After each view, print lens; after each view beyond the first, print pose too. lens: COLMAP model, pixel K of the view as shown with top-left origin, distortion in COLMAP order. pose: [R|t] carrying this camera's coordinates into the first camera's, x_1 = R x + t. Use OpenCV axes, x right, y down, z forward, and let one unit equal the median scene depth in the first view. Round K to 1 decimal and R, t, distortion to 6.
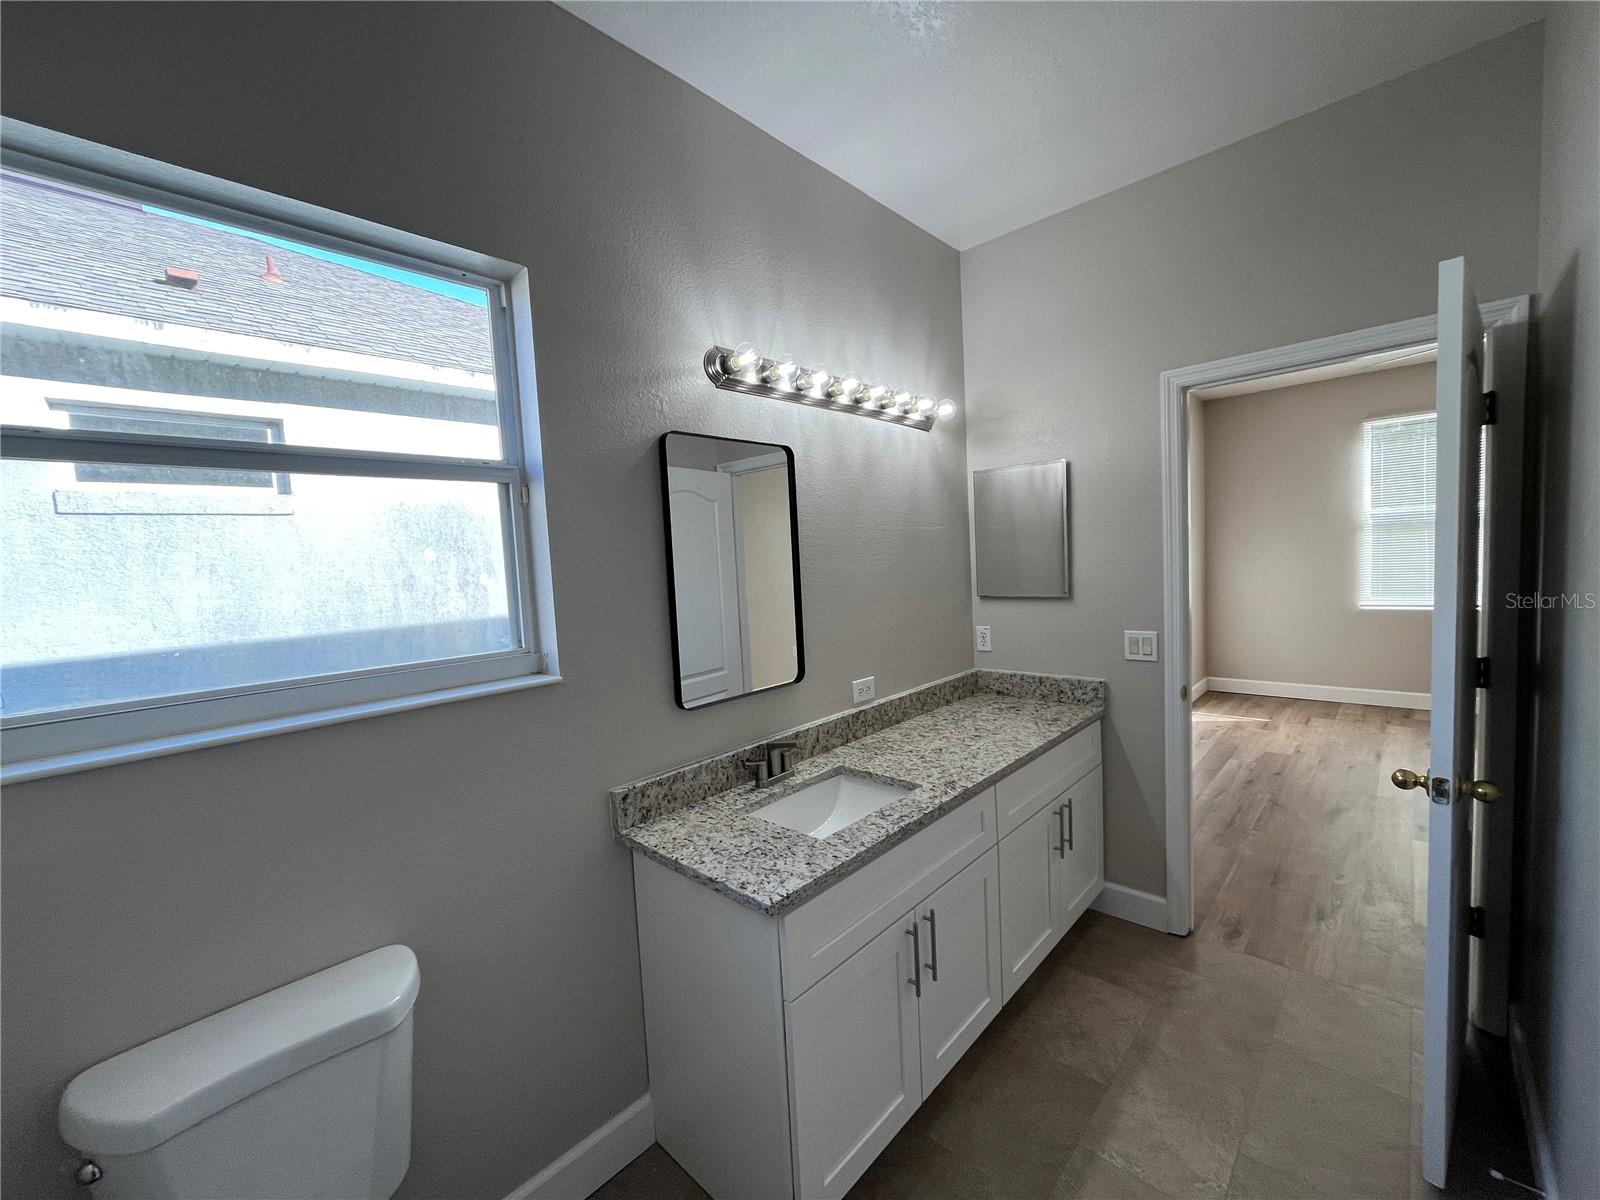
lens RADIAL K [[646.8, 0, 796.0], [0, 646.8, 604.0], [0, 0, 1]] dist [-0.003234, -0.000124]
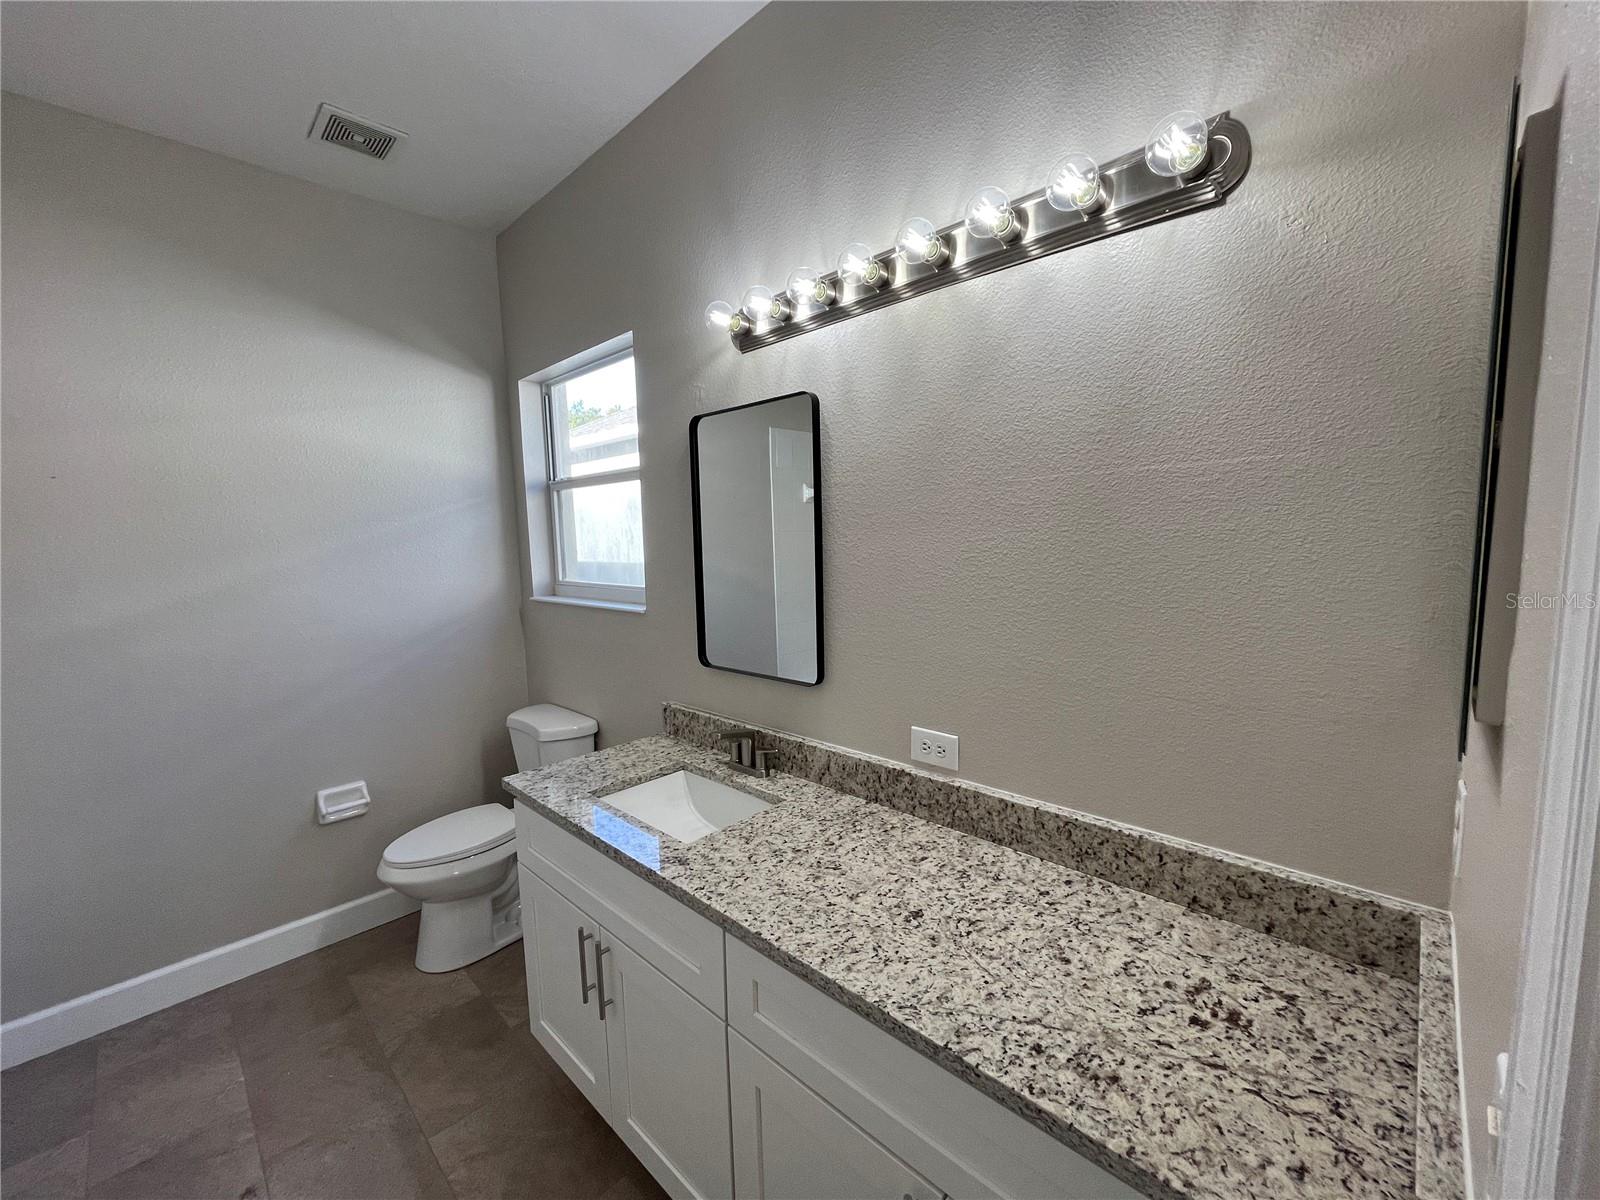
lens RADIAL K [[646.8, 0, 796.0], [0, 646.8, 604.0], [0, 0, 1]] dist [-0.003234, -0.000124]
pose [[-0.007593, 0.162644, -0.986656, 0.778121], [-0.043687, 0.985688, 0.162820, -0.111588], [0.999016, 0.044340, -0.000379, 0.961381]]
